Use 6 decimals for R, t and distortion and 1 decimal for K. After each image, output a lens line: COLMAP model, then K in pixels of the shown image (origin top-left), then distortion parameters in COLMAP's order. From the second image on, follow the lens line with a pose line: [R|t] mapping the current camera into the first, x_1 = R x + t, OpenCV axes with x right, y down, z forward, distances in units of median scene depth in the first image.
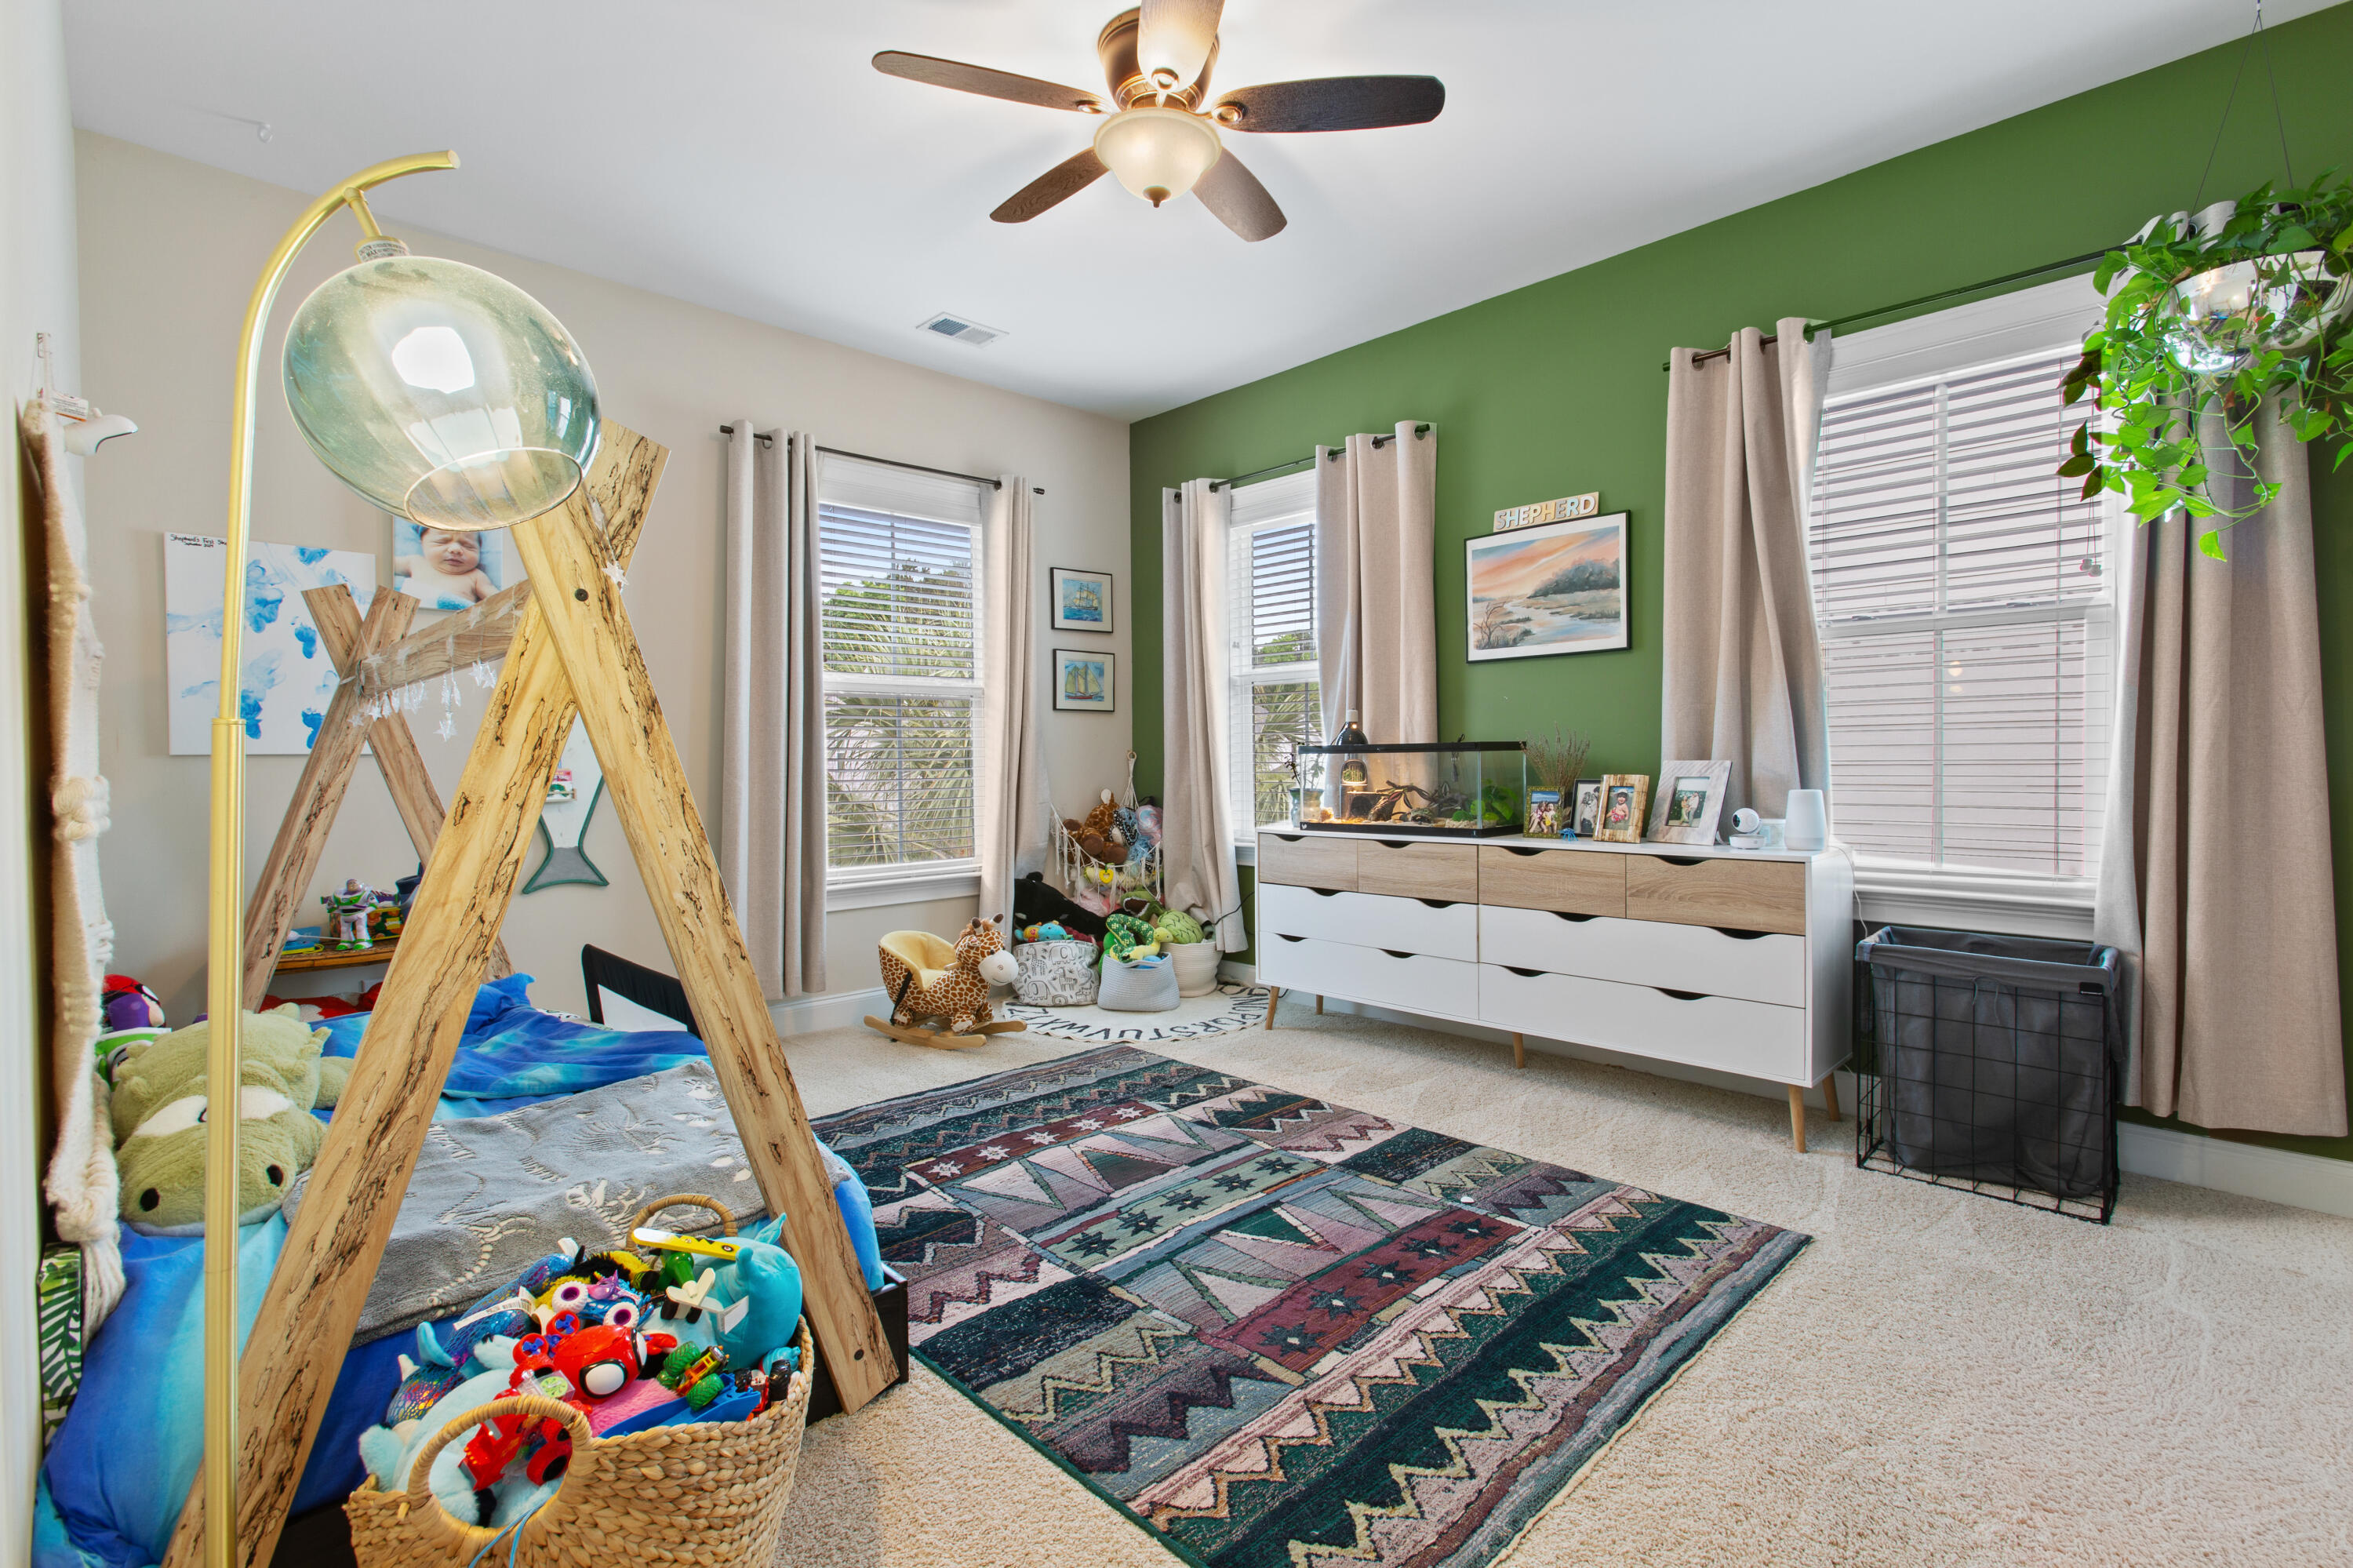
lens RADIAL K [[1065.3, 0, 1177.3], [0, 1065.3, 764.0], [0, 0, 1]] dist [-0.011900, 0.007218]
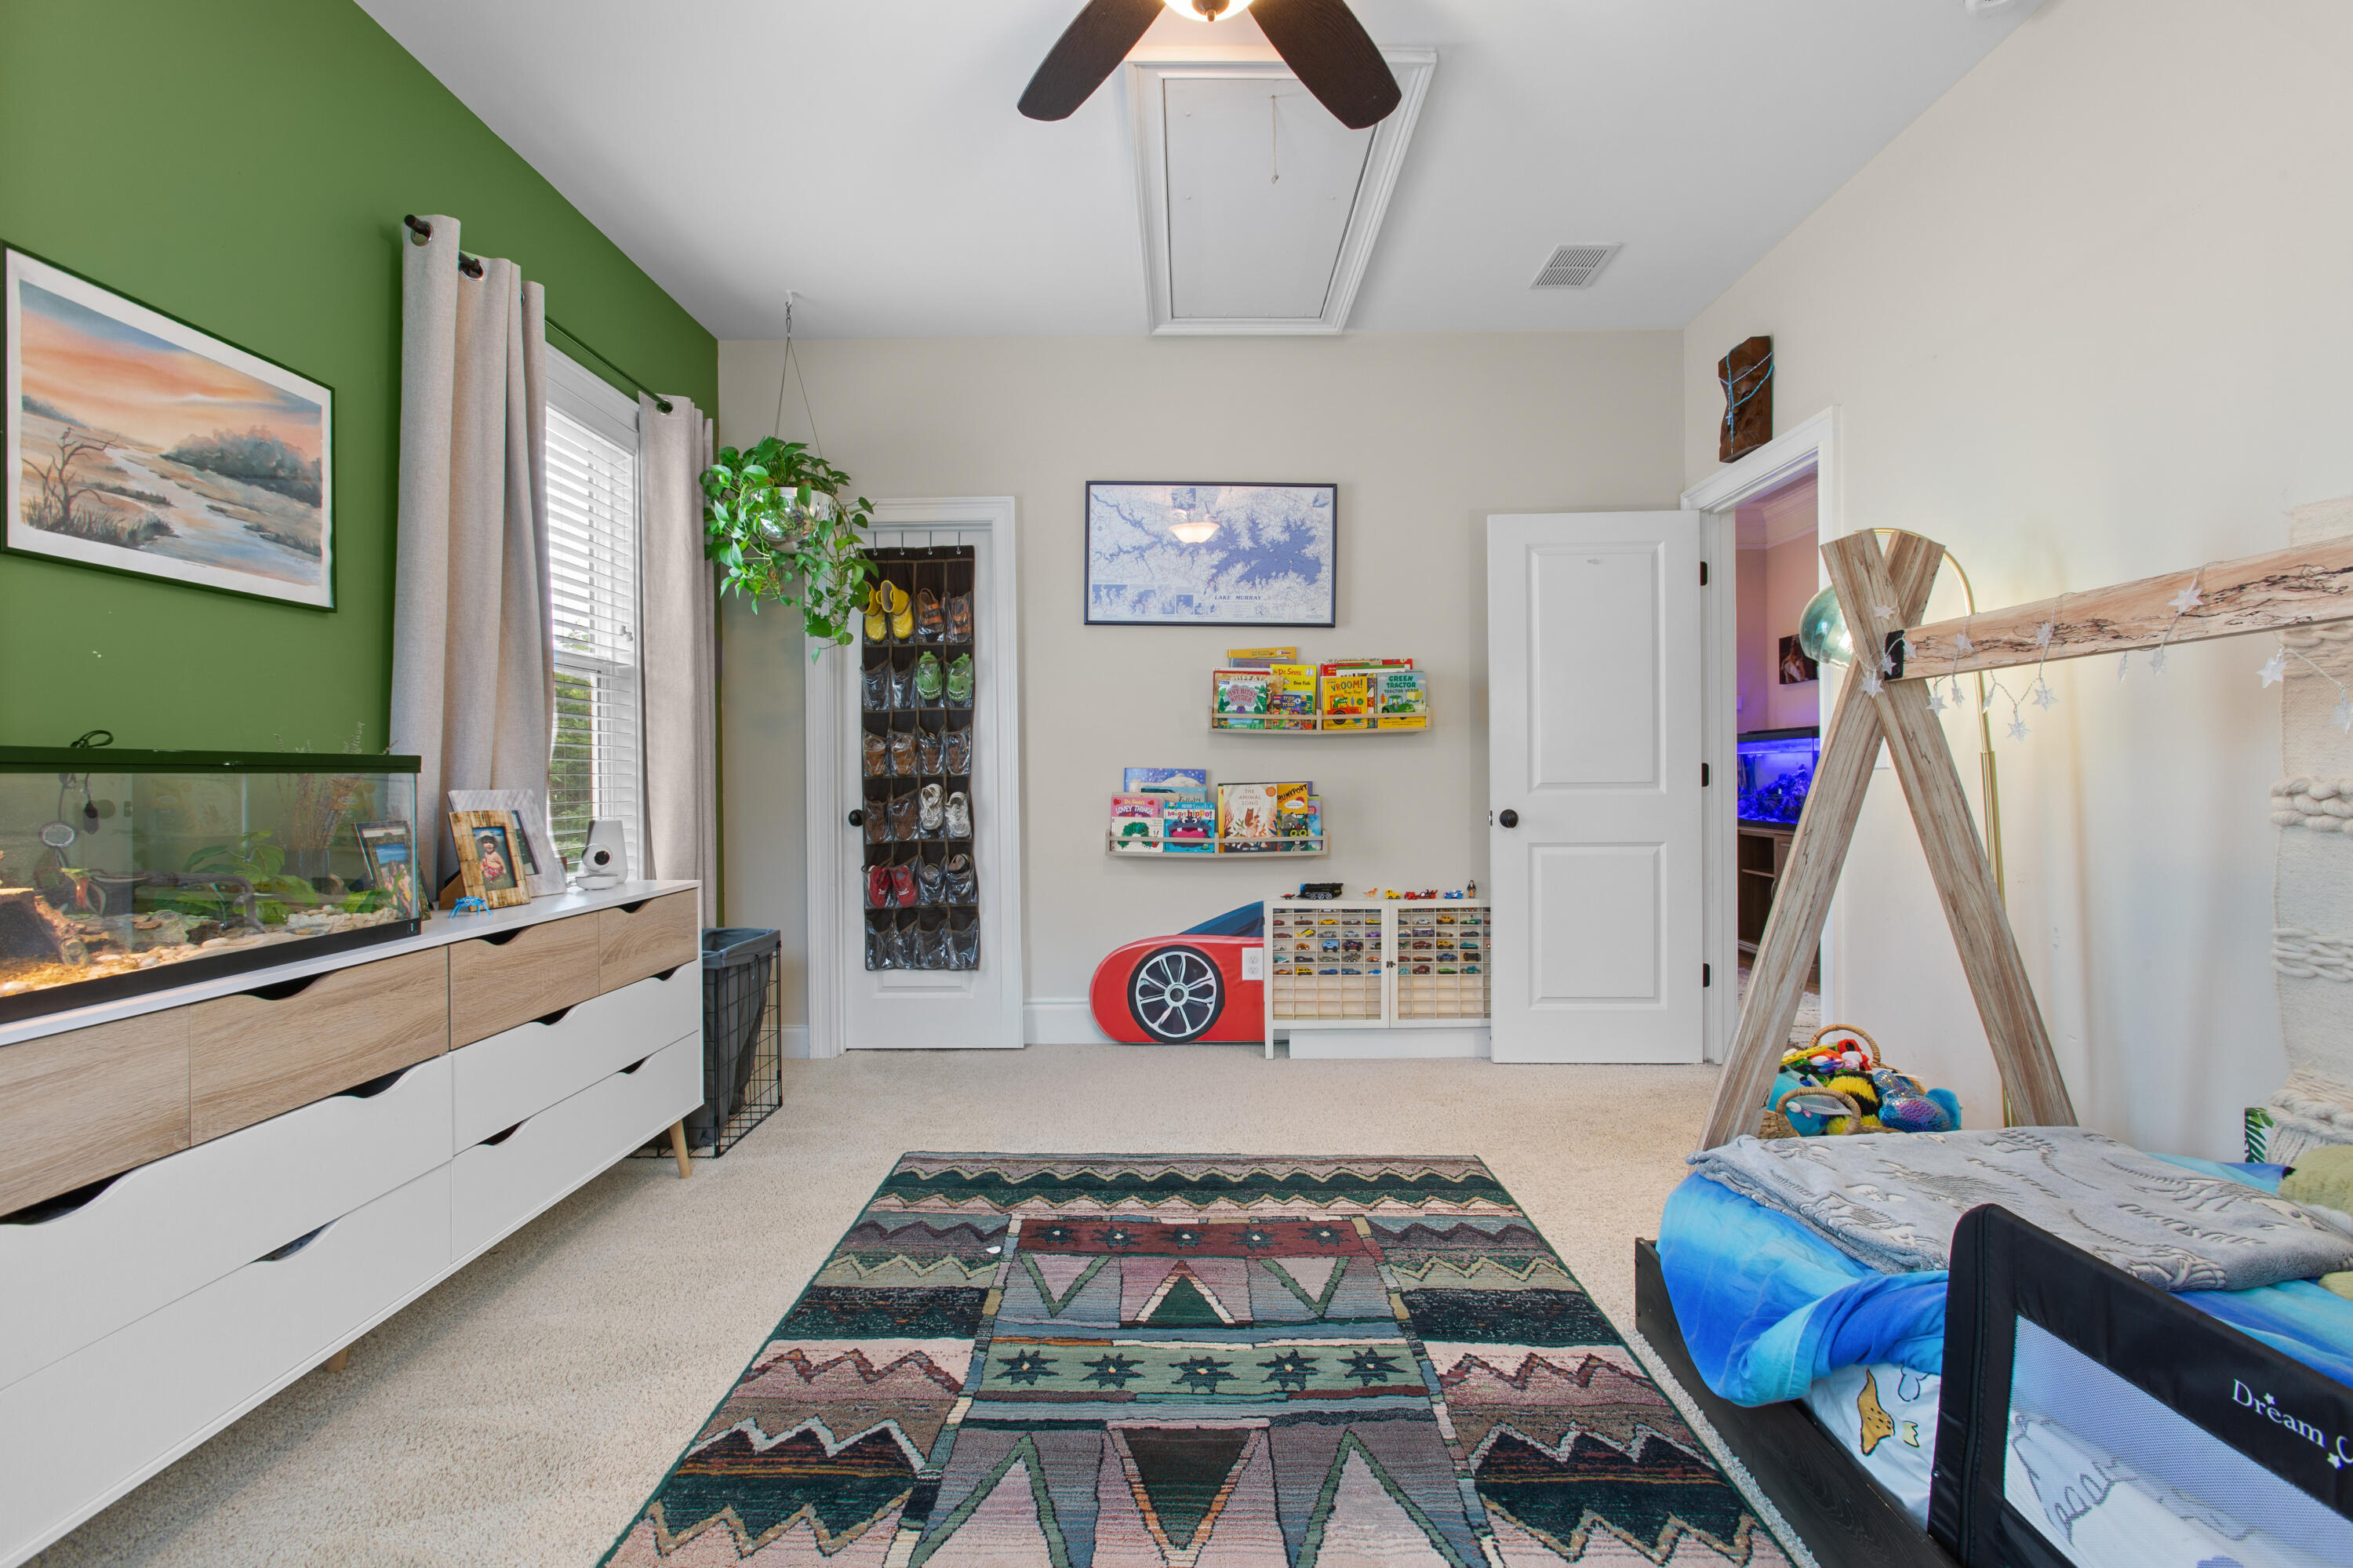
lens RADIAL K [[1065.3, 0, 1182.8], [0, 1065.3, 786.0], [0, 0, 1]] dist [-0.011900, 0.007218]
pose [[-0.714181, 0.007875, 0.699916, -0.526561], [0.014949, 0.999880, 0.004004, -0.002691], [-0.699801, 0.013323, -0.714214, 1.598939]]
